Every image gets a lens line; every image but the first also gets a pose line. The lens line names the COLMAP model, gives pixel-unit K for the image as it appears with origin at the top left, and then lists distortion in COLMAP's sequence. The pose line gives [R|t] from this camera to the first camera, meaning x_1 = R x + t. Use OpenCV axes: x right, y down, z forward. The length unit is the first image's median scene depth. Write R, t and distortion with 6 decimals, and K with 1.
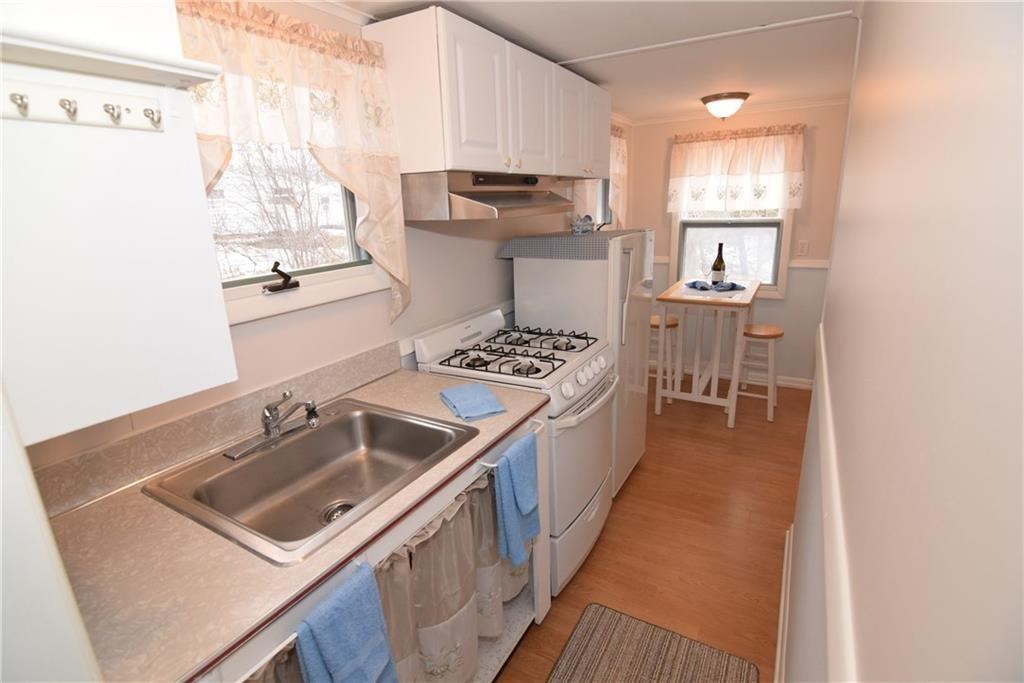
lens RADIAL K [[495.6, 0, 512.0], [0, 495.6, 339.7], [0, 0, 1]] dist [-0.016081, -0.001819]
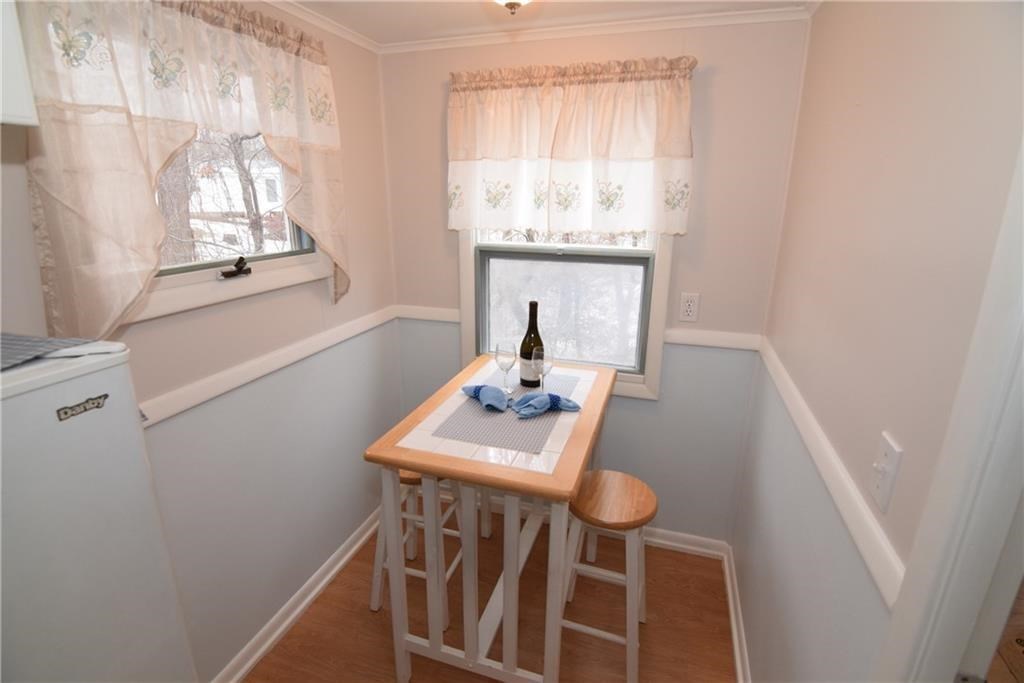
lens RADIAL K [[495.6, 0, 512.4], [0, 495.6, 341.5], [0, 0, 1]] dist [-0.016081, -0.001819]
pose [[0.975781, -0.015845, 0.218174, 0.289724], [0.013985, 0.999852, 0.010064, -0.157408], [-0.218301, -0.006769, 0.975858, 0.524131]]
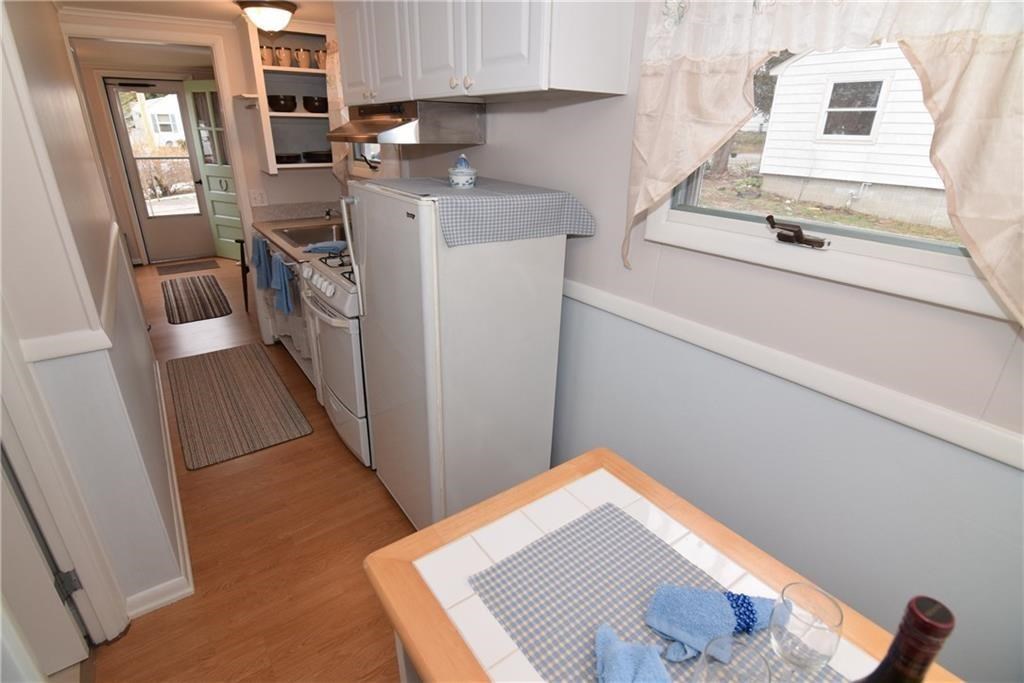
lens RADIAL K [[495.6, 0, 514.0], [0, 495.6, 337.8], [0, 0, 1]] dist [-0.016081, -0.001819]
pose [[-0.416106, 0.375038, -0.828374, 0.506498], [-0.248746, 0.829291, 0.500402, -0.266269], [0.874632, 0.414275, -0.251784, 0.889448]]
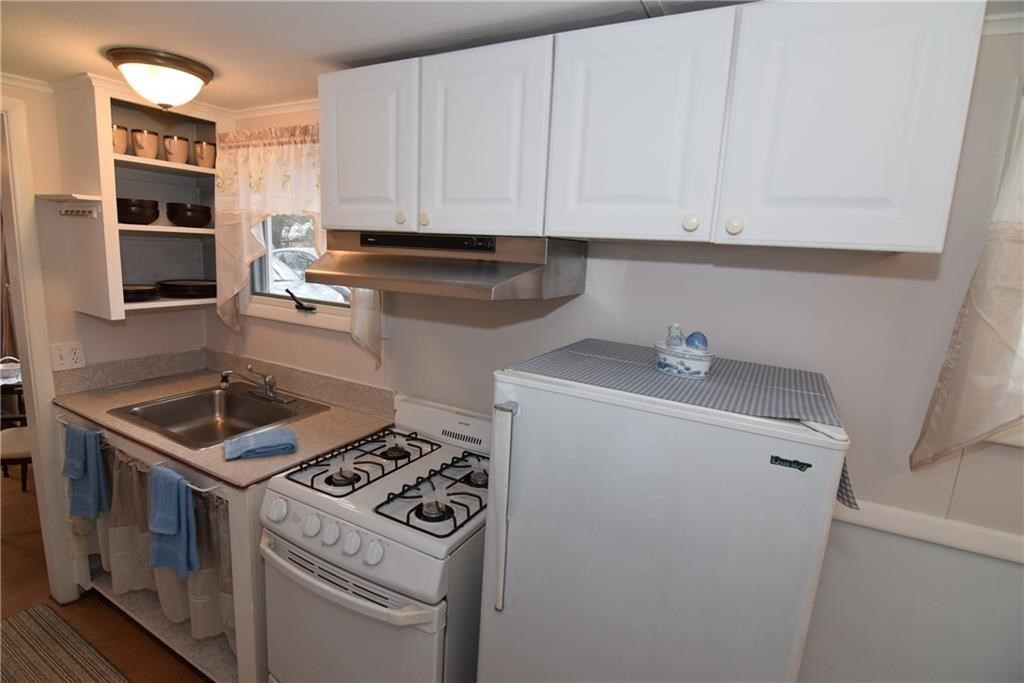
lens RADIAL K [[495.6, 0, 510.5], [0, 495.6, 340.6], [0, 0, 1]] dist [-0.016081, -0.001819]
pose [[0.010694, 0.214981, -0.976560, 0.382247], [-0.321756, 0.925415, 0.200198, -0.189463], [0.946762, 0.312073, 0.079068, 0.565856]]
